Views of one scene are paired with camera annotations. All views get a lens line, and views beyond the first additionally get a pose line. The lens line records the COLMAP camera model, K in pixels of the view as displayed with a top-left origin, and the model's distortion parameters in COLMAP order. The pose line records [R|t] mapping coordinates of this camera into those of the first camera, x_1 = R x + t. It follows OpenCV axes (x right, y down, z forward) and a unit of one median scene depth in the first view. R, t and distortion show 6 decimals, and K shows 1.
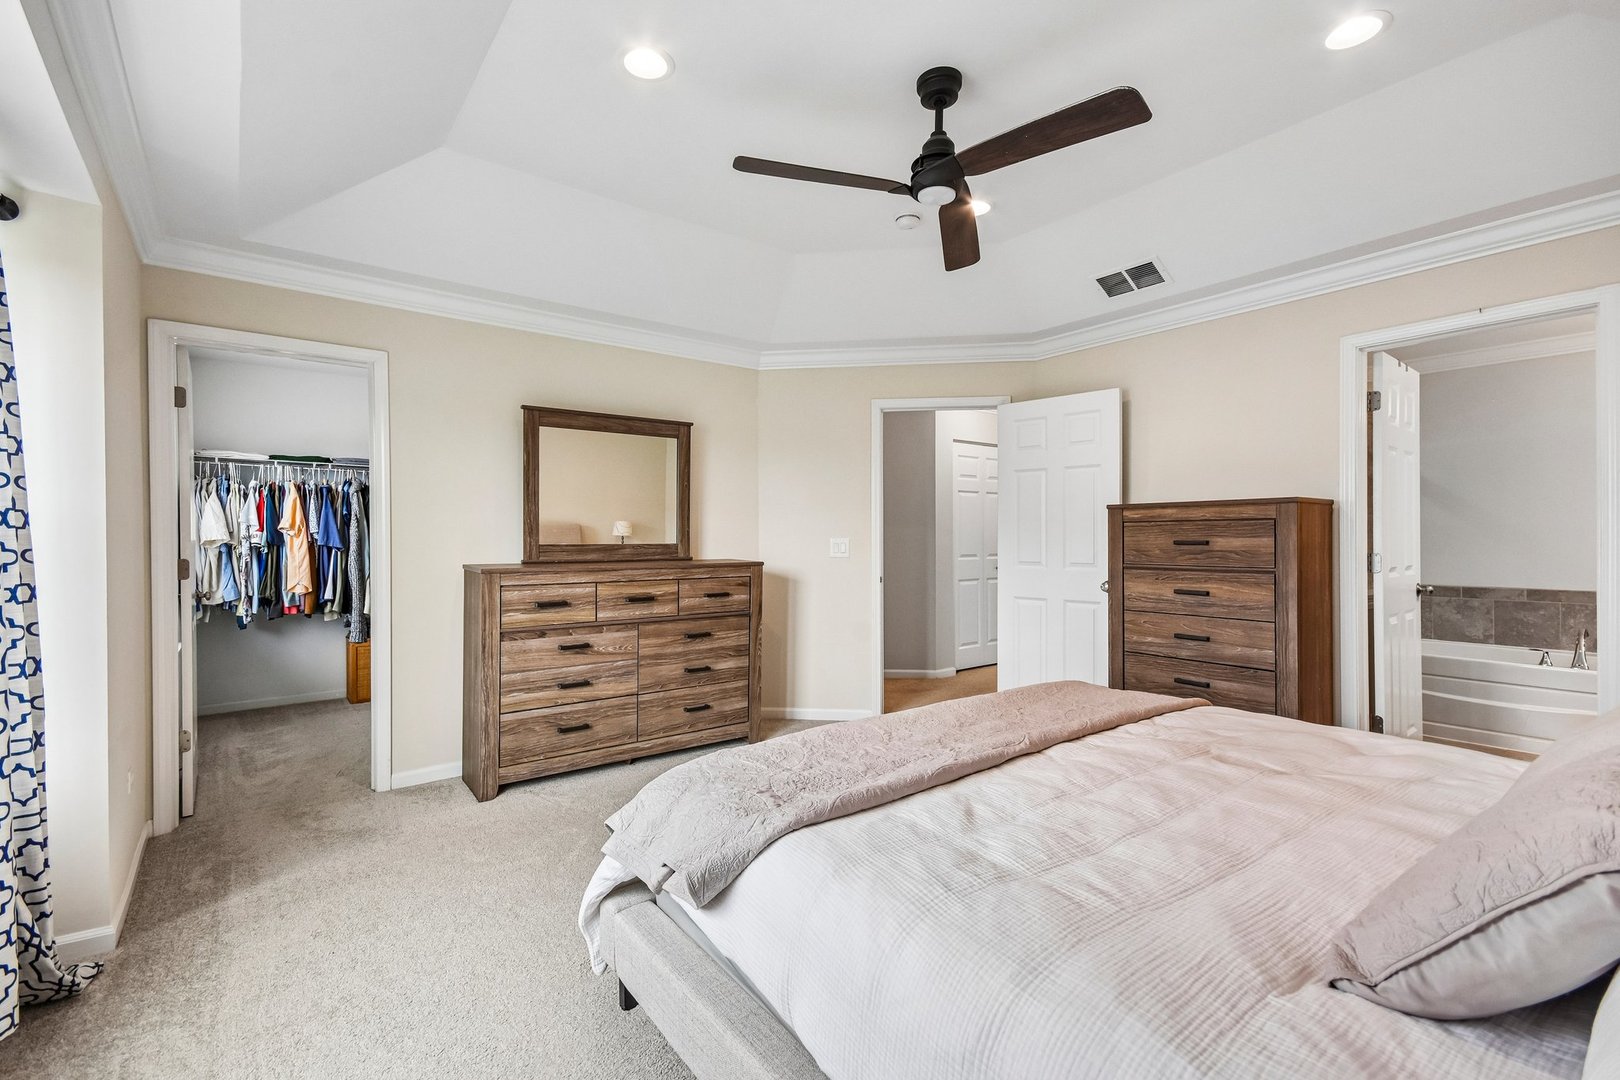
lens RADIAL K [[708.1, 0, 807.2], [0, 708.1, 541.4], [0, 0, 1]] dist [0.001480, 0.000002]
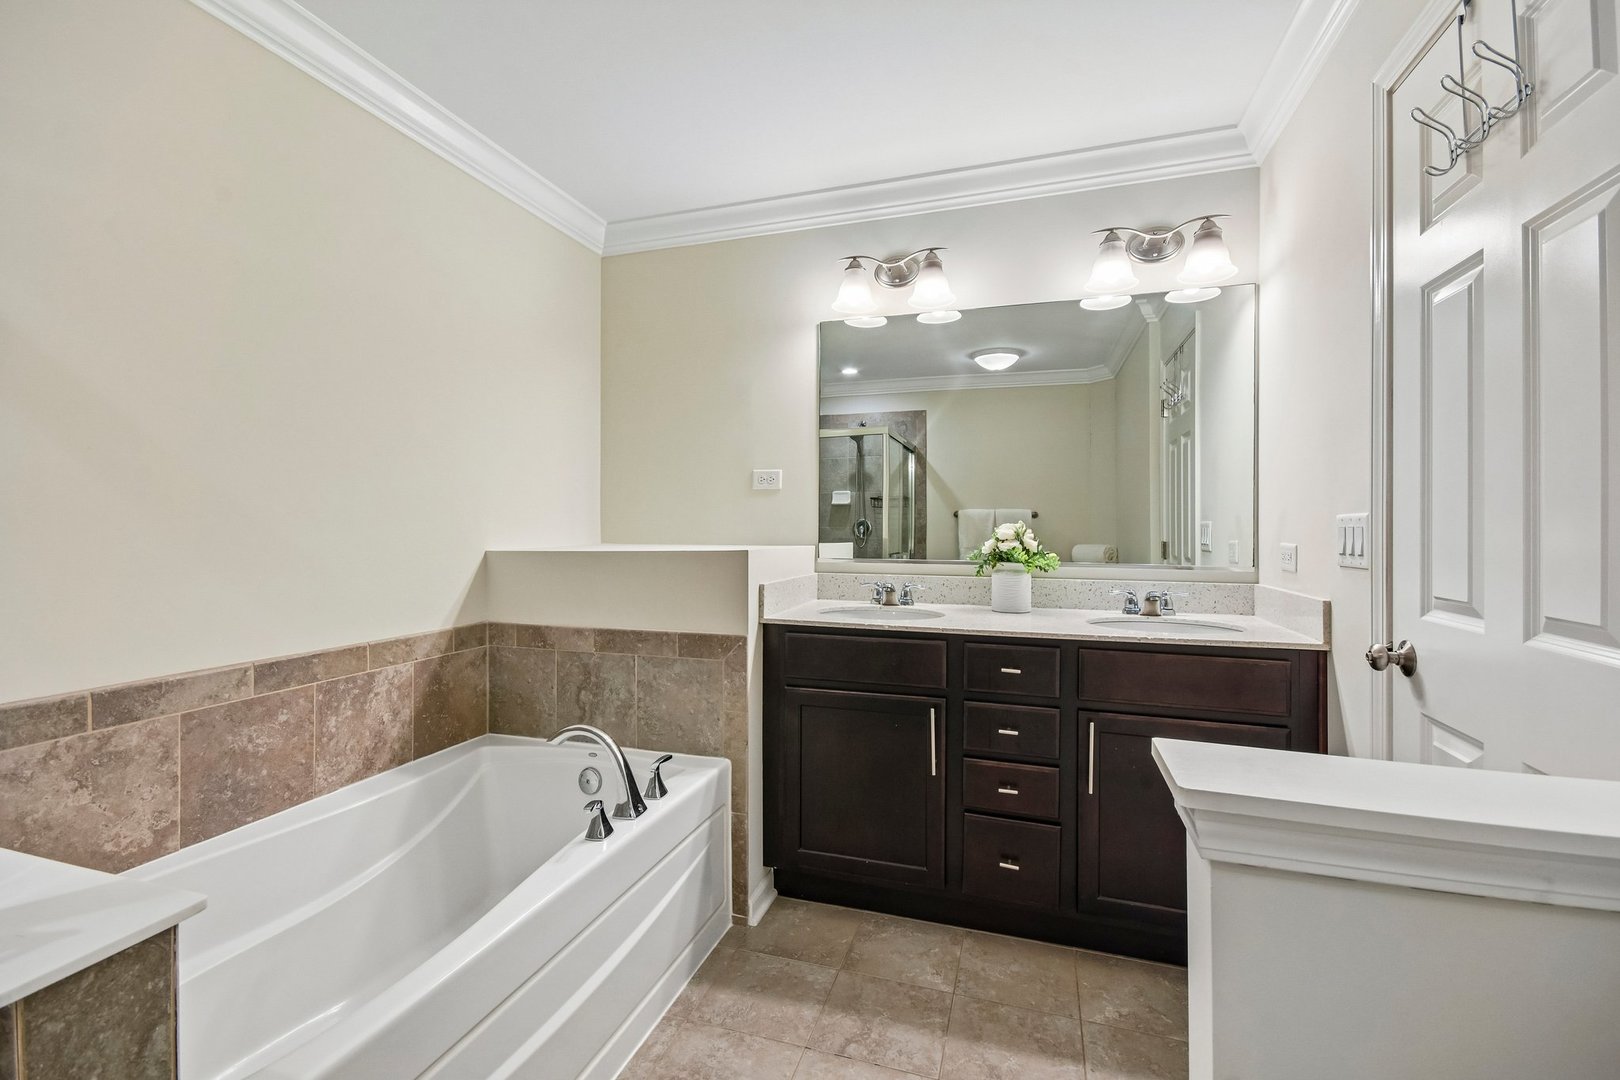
lens RADIAL K [[708.1, 0, 809.9], [0, 708.1, 532.2], [0, 0, 1]] dist [0.001480, 0.000002]
pose [[-0.547890, -0.002949, 0.836545, 0.546895], [0.001547, 0.999989, 0.004538, -0.002044], [-0.836549, 0.003780, -0.547879, 0.955110]]
